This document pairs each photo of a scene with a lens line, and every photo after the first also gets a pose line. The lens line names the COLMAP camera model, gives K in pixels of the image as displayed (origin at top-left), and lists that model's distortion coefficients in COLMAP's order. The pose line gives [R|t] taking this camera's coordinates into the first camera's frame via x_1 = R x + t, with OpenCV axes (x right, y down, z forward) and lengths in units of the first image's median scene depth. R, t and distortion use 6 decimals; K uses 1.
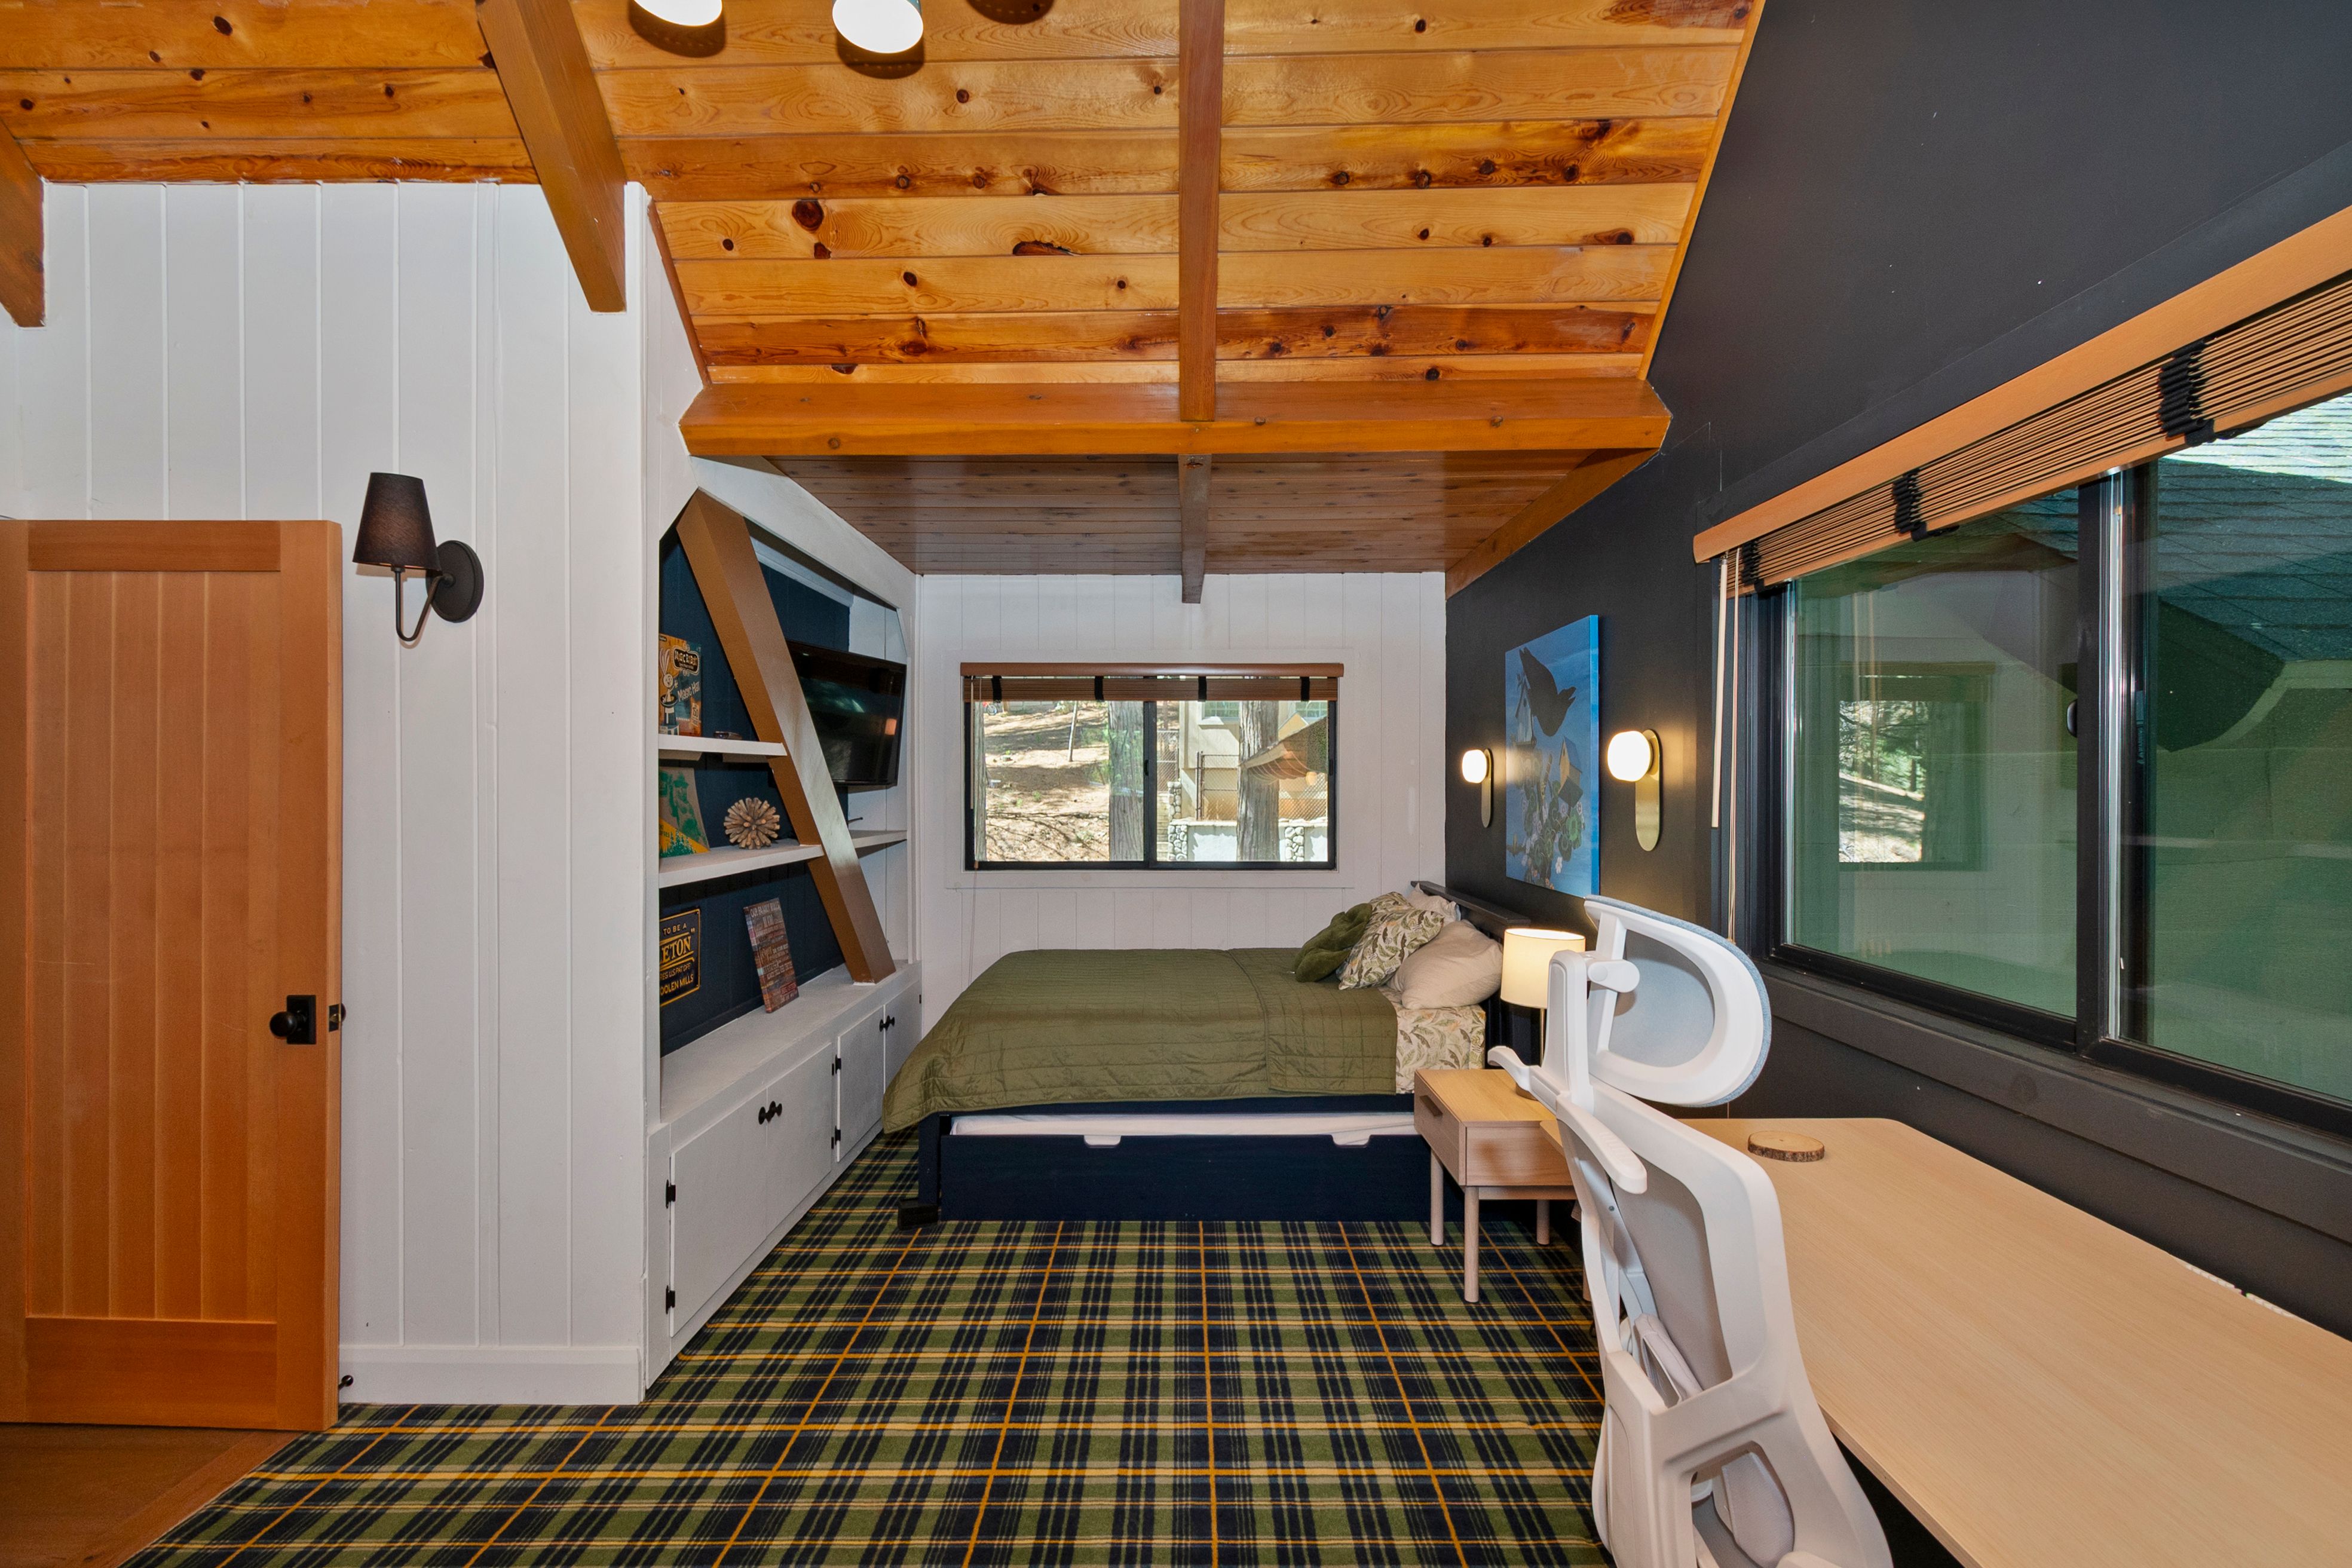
lens RADIAL K [[1047.6, 0, 1184.9], [0, 1047.6, 783.5], [0, 0, 1]] dist [0.006682, -0.002840]
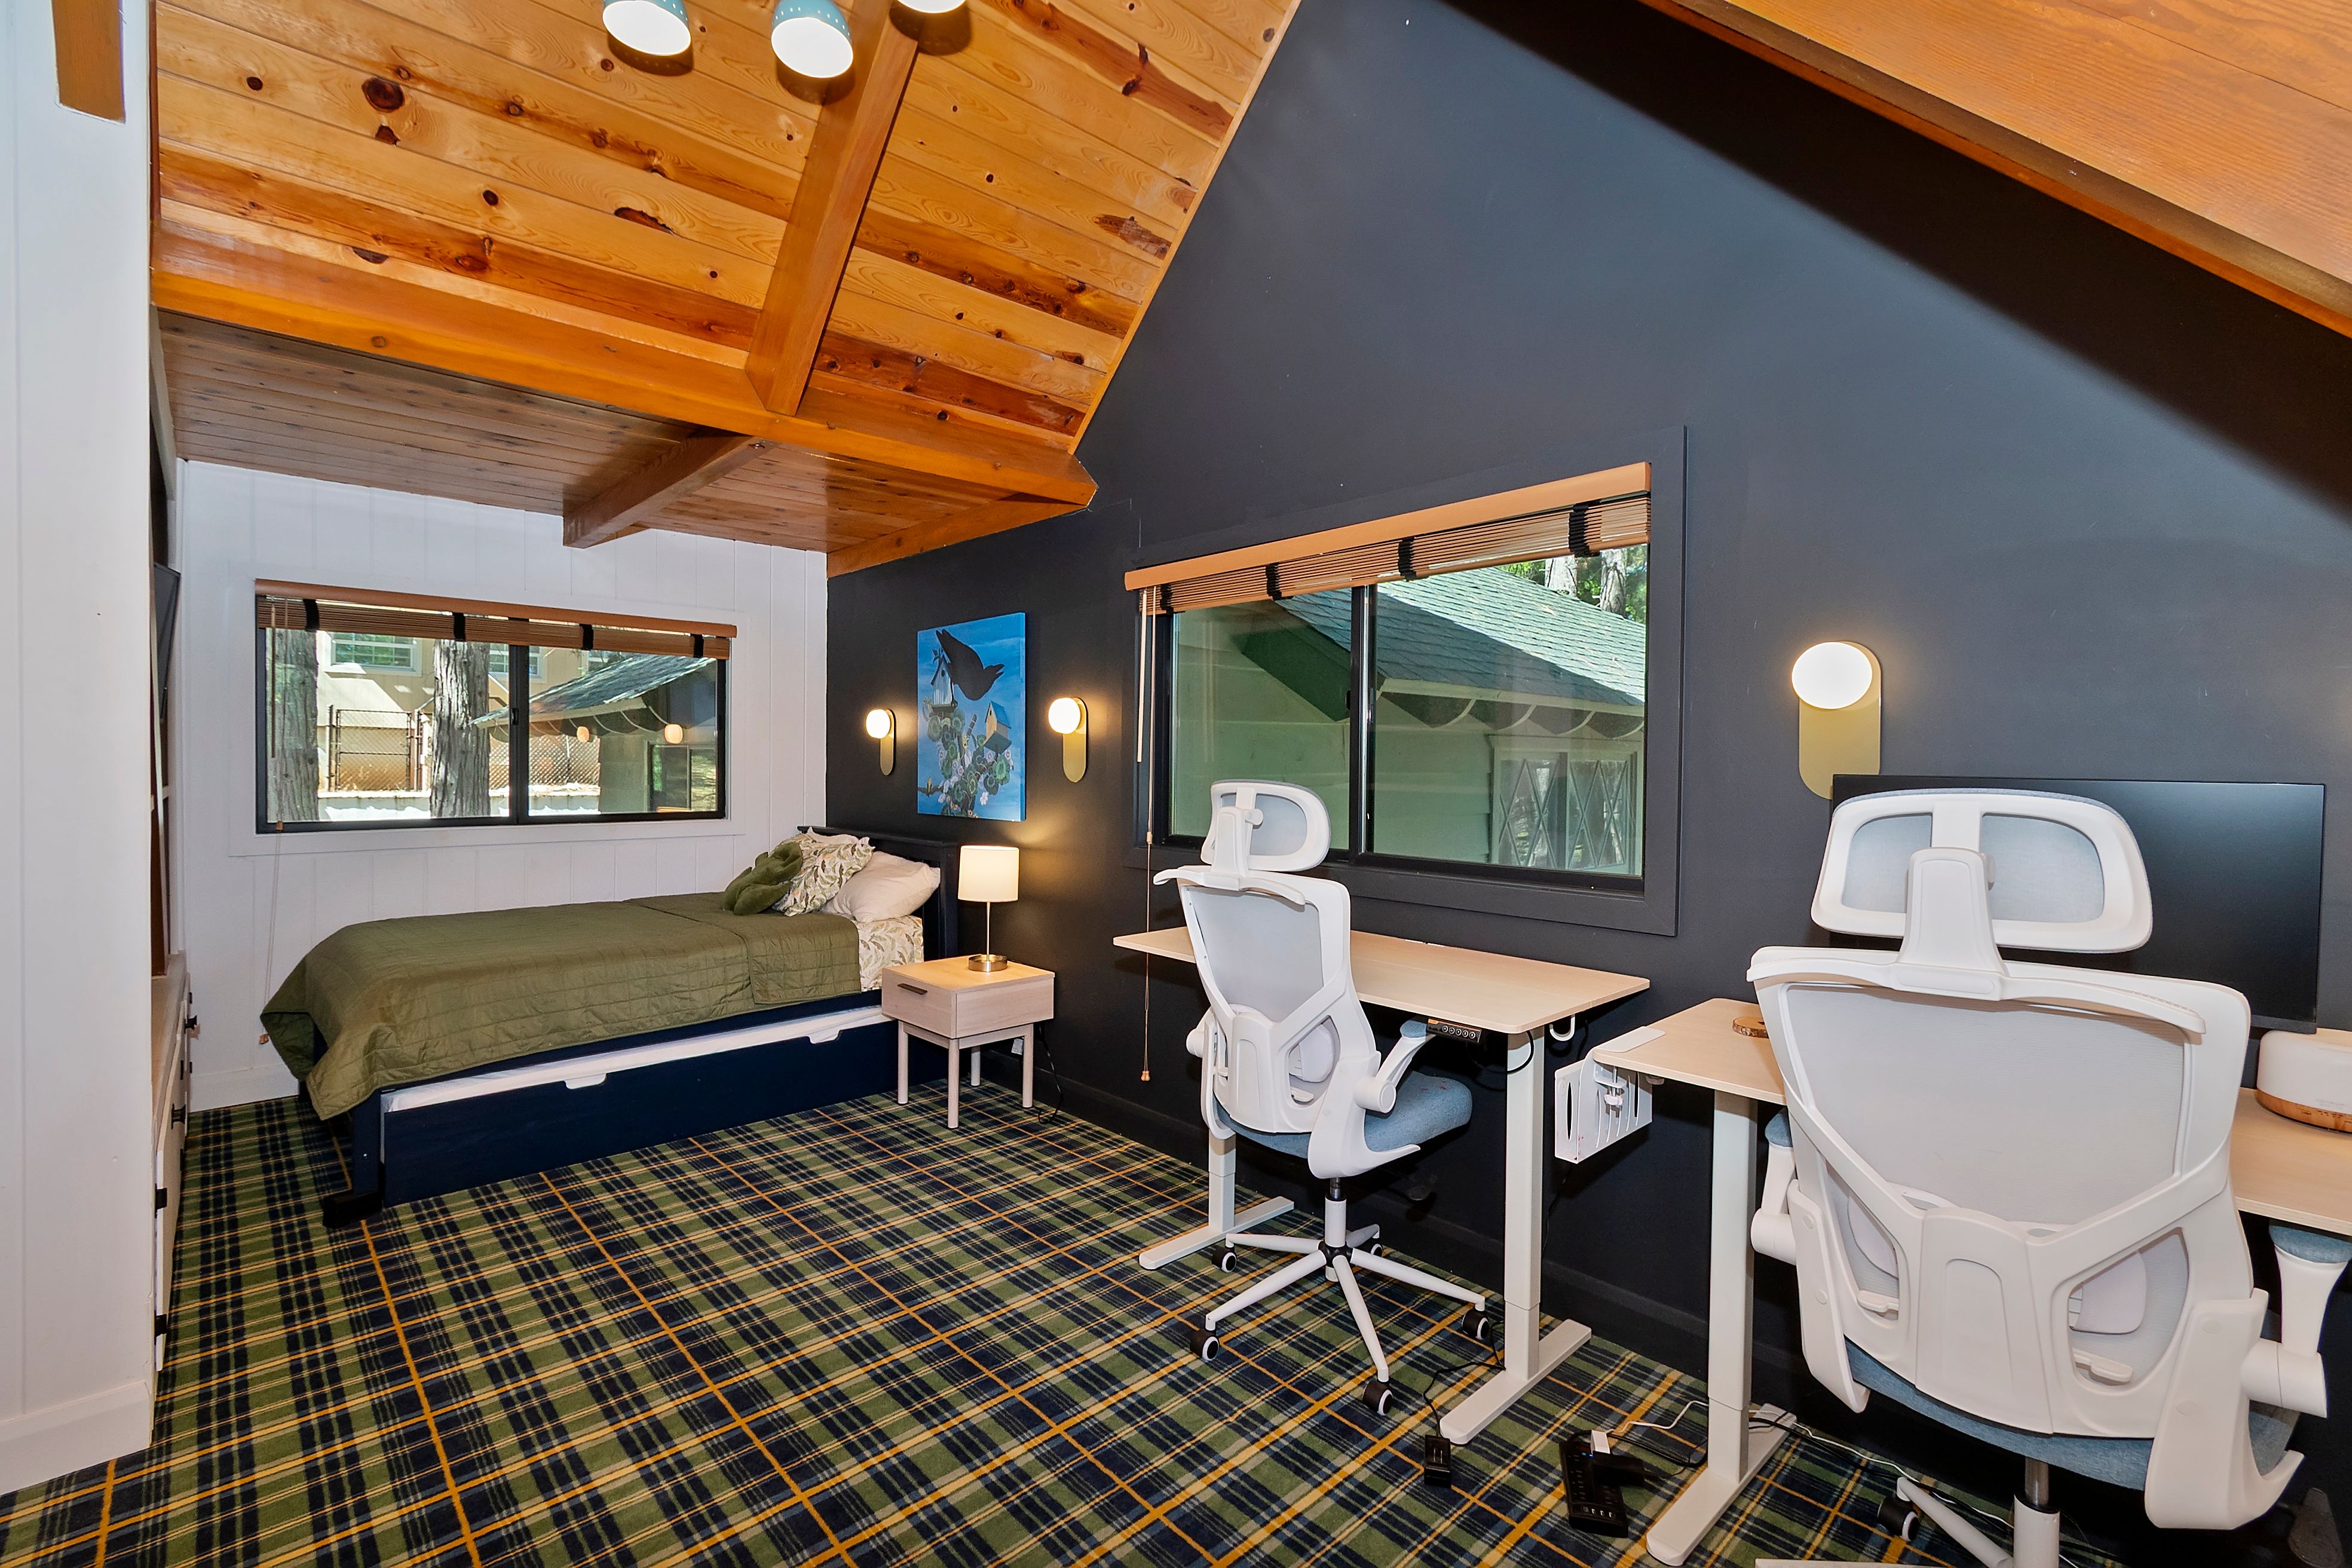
lens RADIAL K [[1047.6, 0, 1163.3], [0, 1047.6, 763.5], [0, 0, 1]] dist [0.006682, -0.002840]
pose [[0.730268, 0.005741, 0.683137, -0.402829], [-0.009276, 0.999956, 0.001512, 0.031723], [-0.683098, -0.007441, 0.730289, -0.122970]]
